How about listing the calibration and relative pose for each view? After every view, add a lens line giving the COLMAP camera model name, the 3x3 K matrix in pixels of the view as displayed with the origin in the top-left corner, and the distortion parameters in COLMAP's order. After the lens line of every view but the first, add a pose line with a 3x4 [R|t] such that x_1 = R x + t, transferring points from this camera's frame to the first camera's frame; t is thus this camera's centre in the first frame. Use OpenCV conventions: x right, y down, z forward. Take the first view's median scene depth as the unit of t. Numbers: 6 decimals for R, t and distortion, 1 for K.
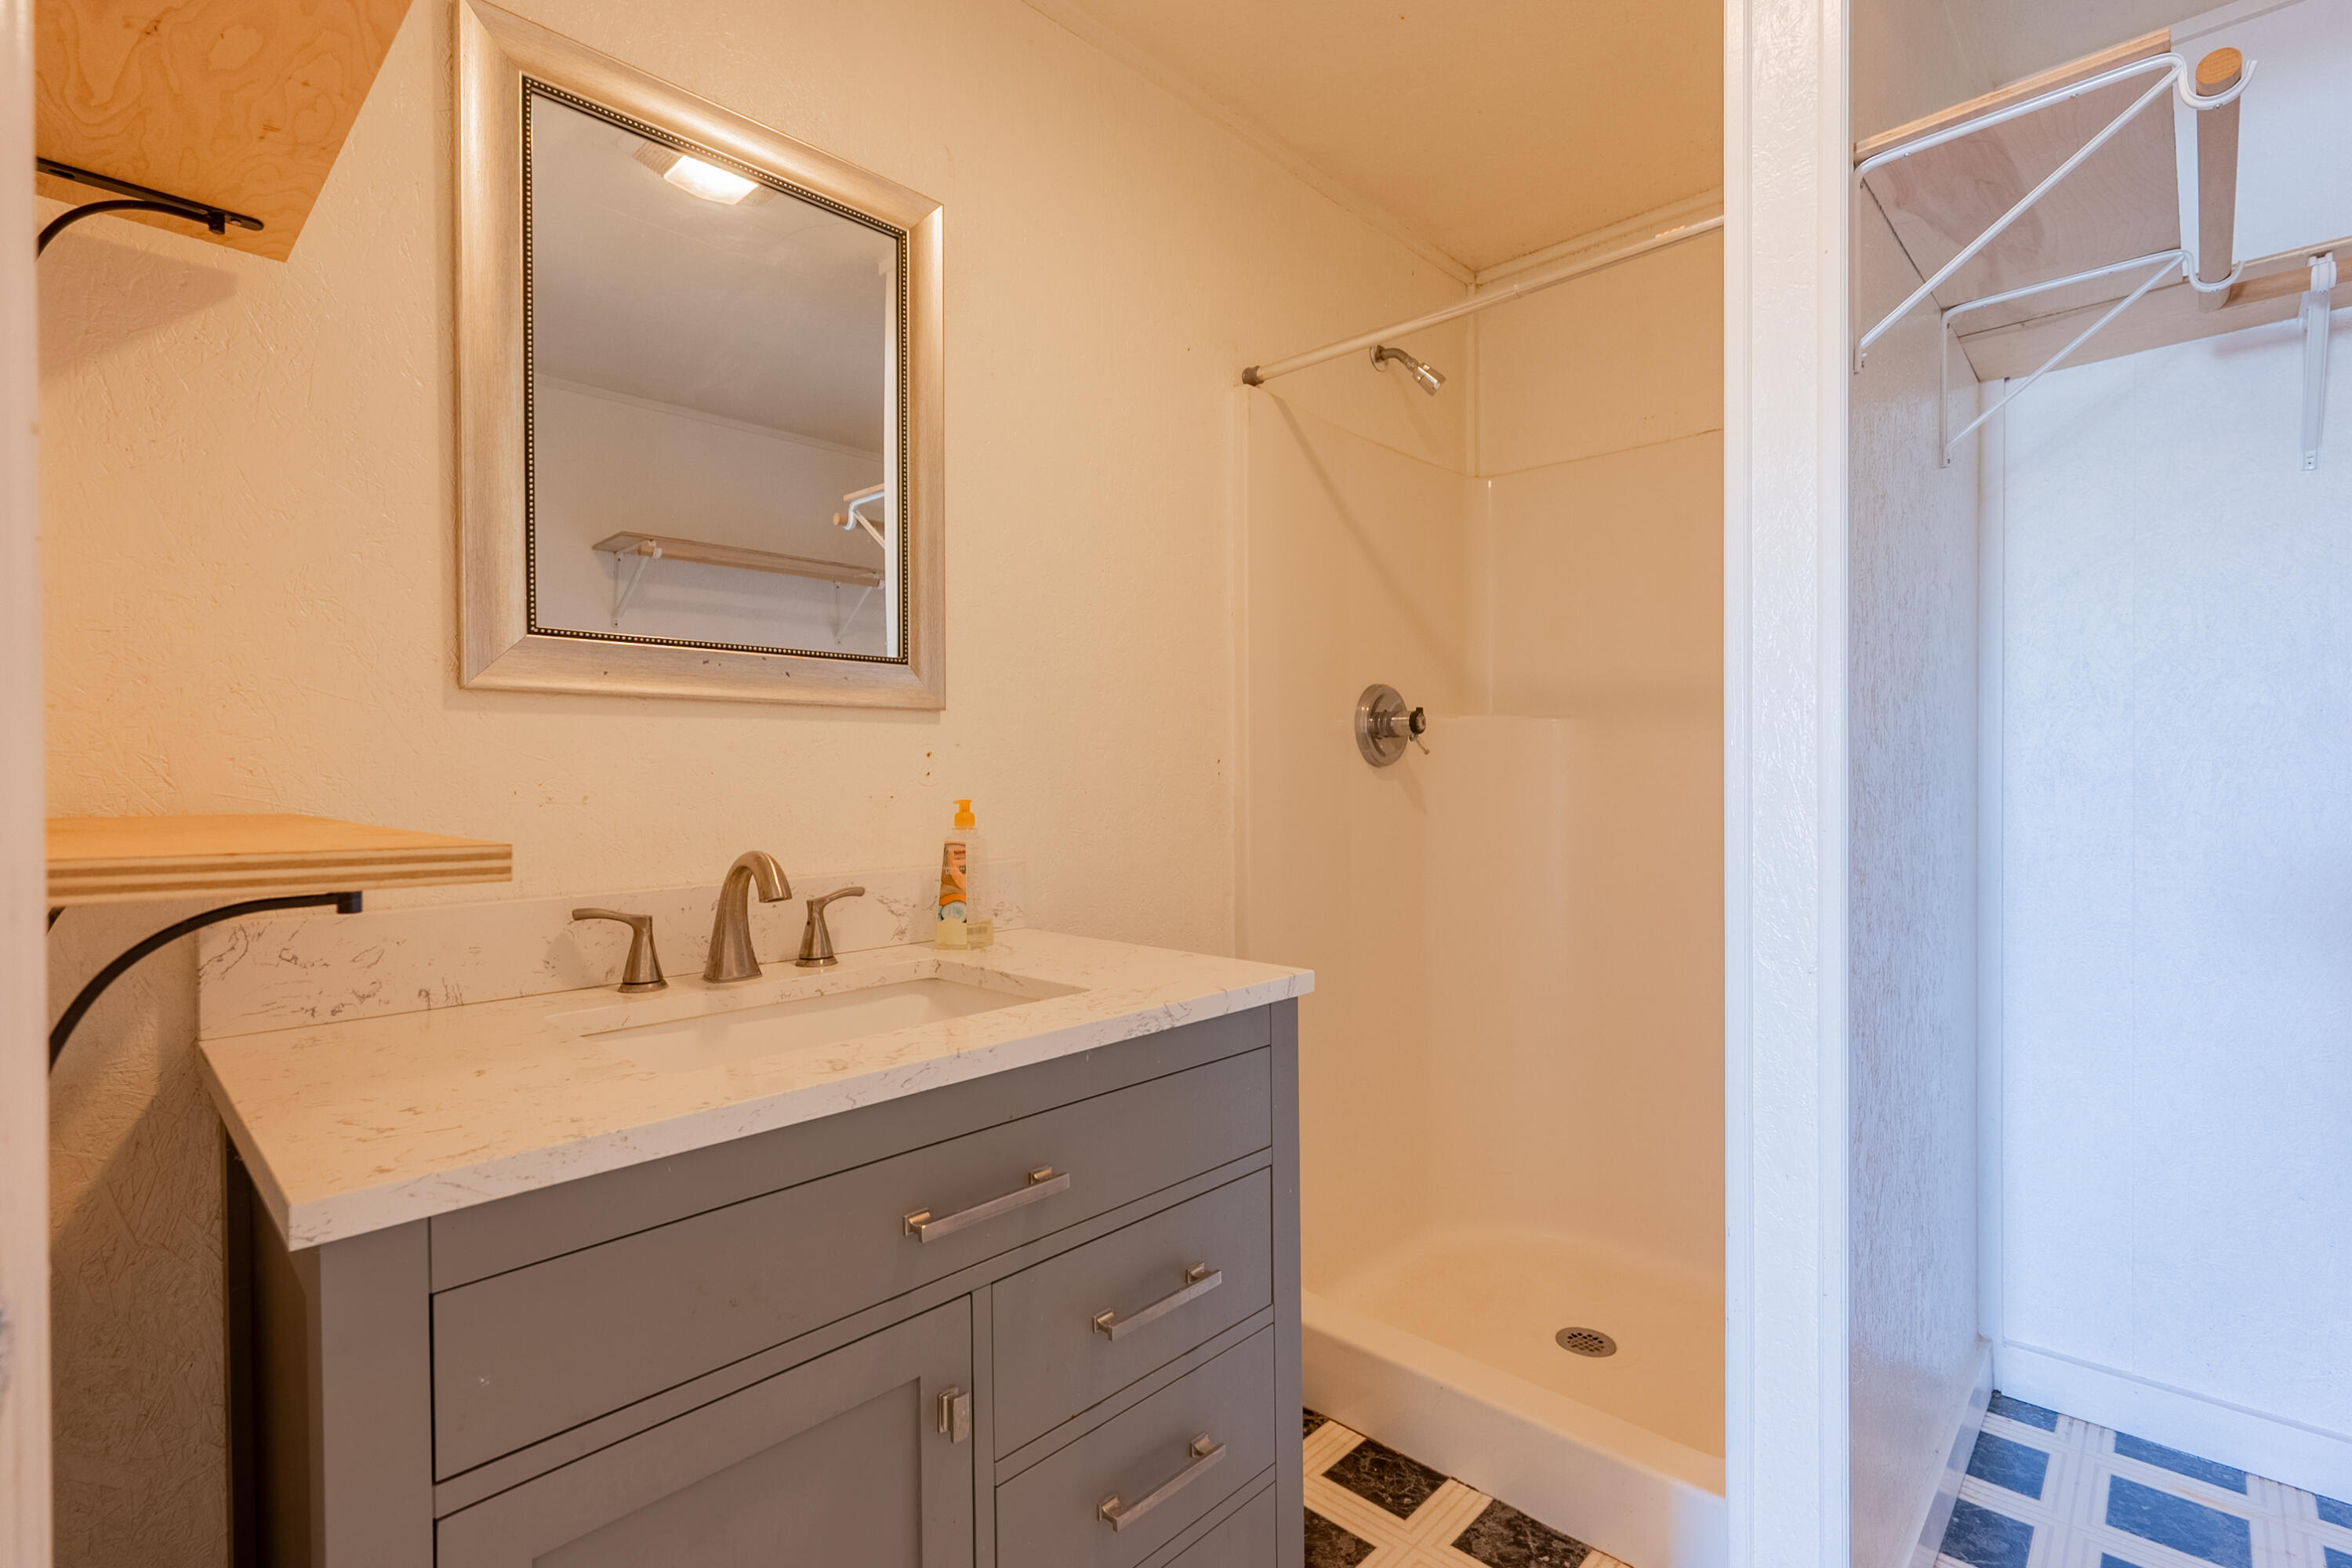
lens RADIAL K [[1064.4, 0, 1185.6], [0, 1064.4, 794.2], [0, 0, 1]] dist [-0.002178, 0.001724]
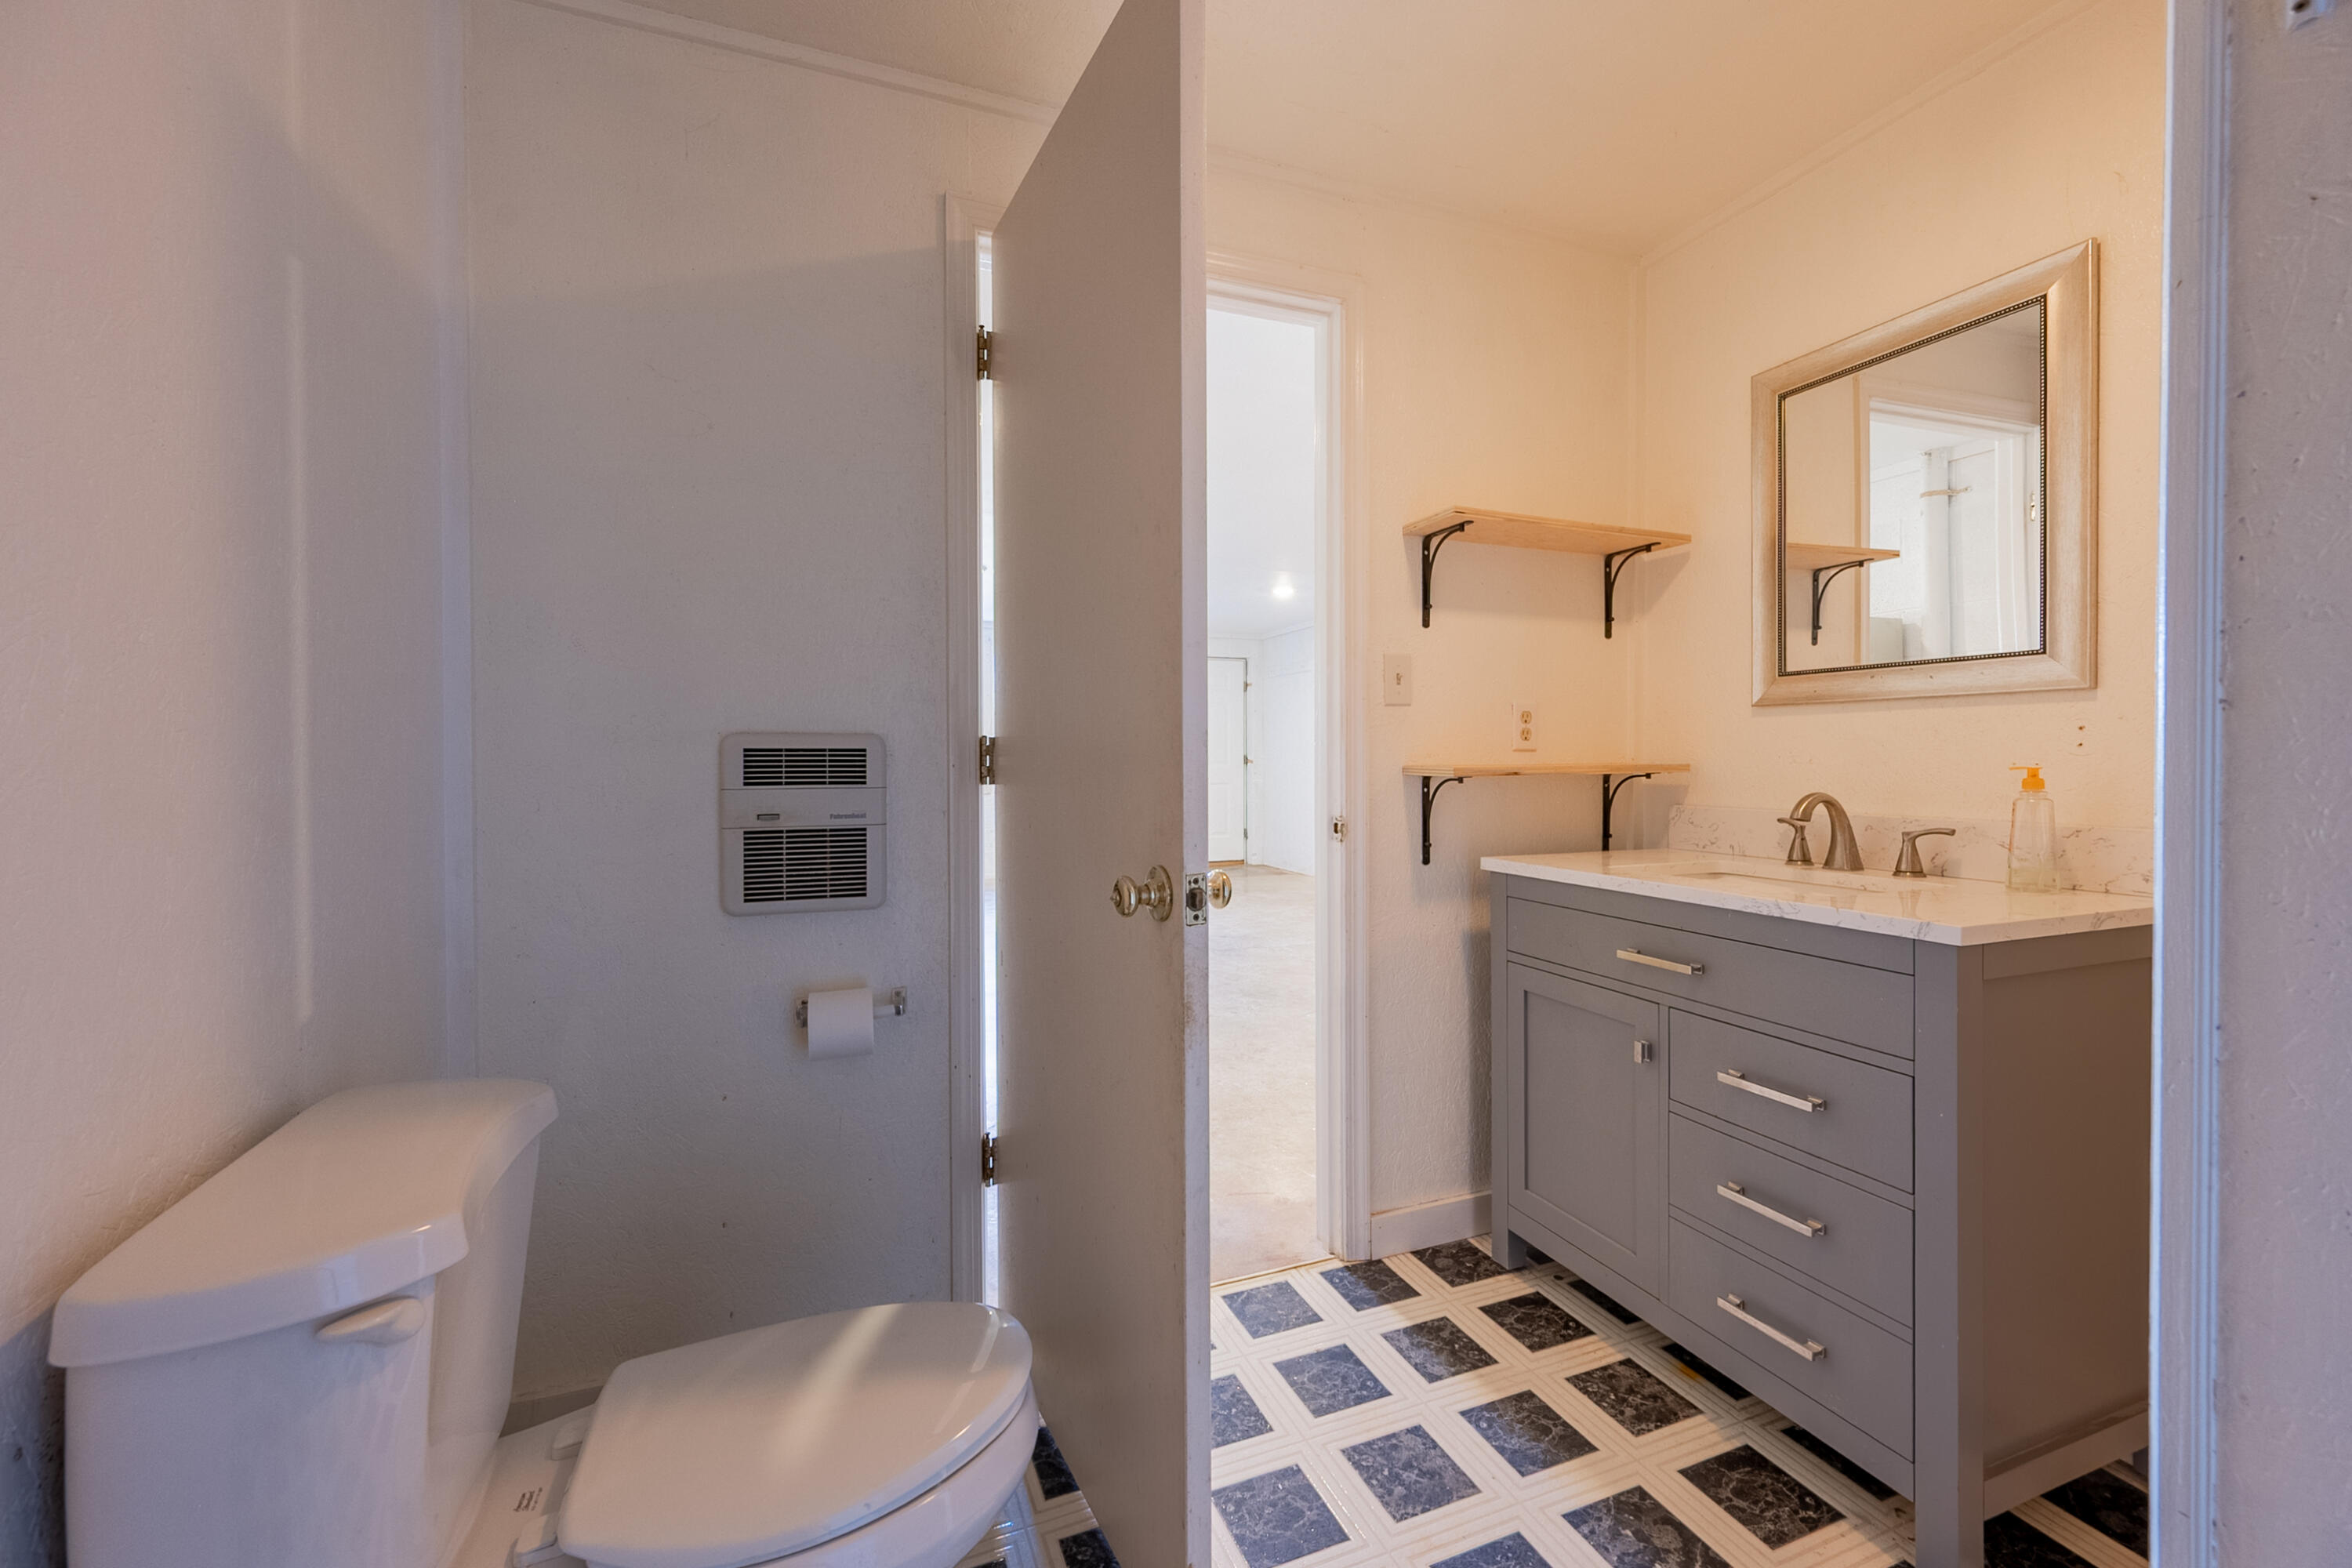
lens RADIAL K [[945.3, 0, 1173.1], [0, 945.3, 765.4], [0, 0, 1]] dist [0.002087, -0.000660]
pose [[-0.422972, 0.018844, -0.905947, 1.425205], [-0.005001, 0.999720, 0.023130, -0.020032], [0.906129, 0.014314, -0.422759, 0.715576]]
